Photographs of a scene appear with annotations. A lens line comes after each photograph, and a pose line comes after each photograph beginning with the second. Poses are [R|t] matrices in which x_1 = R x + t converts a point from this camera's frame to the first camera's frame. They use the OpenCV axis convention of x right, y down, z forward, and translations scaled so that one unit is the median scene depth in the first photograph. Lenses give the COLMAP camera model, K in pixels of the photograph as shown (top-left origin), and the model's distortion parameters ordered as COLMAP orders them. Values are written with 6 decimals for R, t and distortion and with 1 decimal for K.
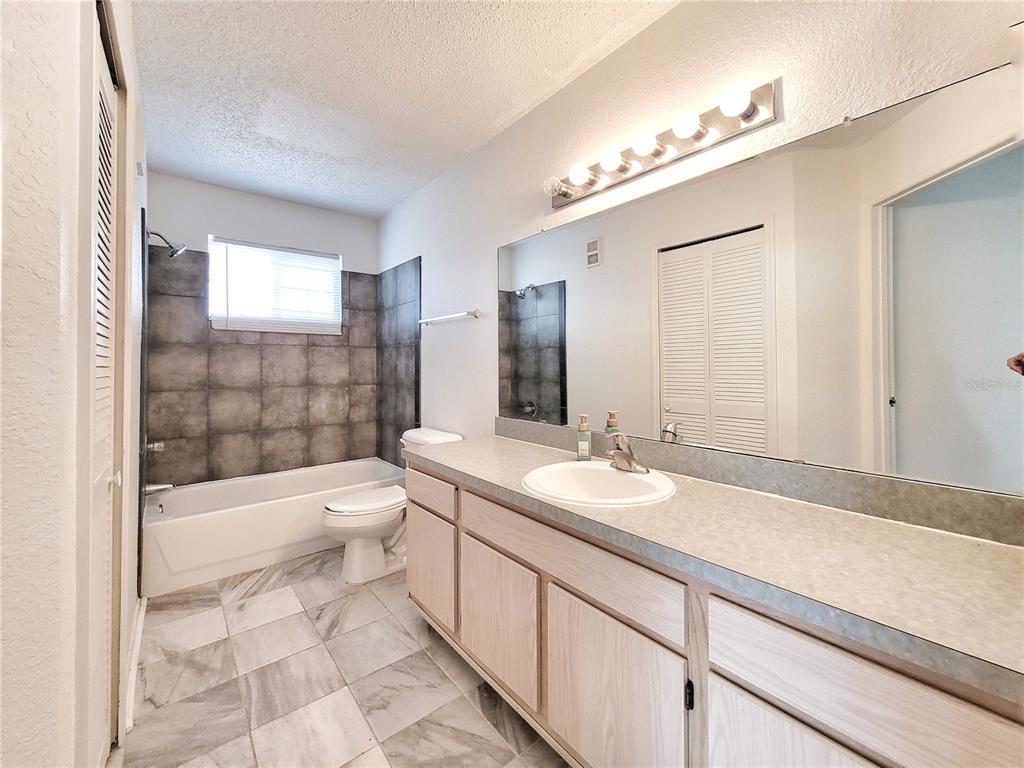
lens RADIAL K [[418.2, 0, 516.5], [0, 418.2, 374.1], [0, 0, 1]] dist [-0.004432, 0.001544]
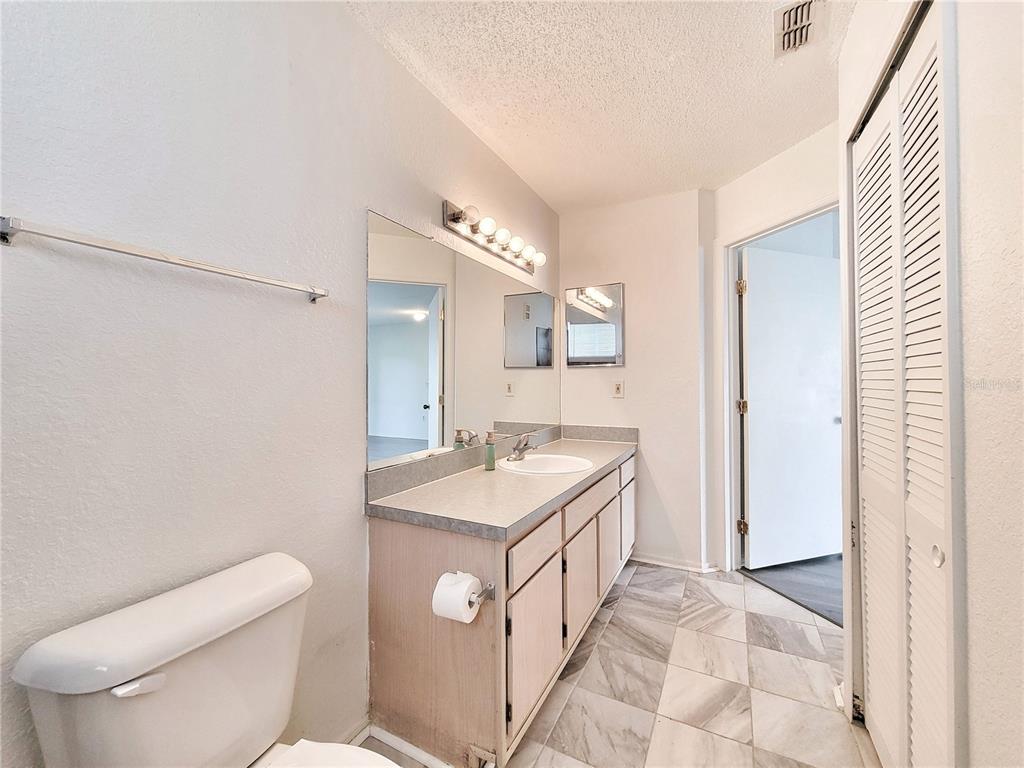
lens RADIAL K [[418.2, 0, 515.7], [0, 418.2, 383.6], [0, 0, 1]] dist [-0.004432, 0.001544]
pose [[-0.400352, 0.006012, 0.916342, -1.124880], [0.002136, 0.999982, -0.005627, -0.032180], [-0.916359, -0.000295, -0.400357, 1.646146]]
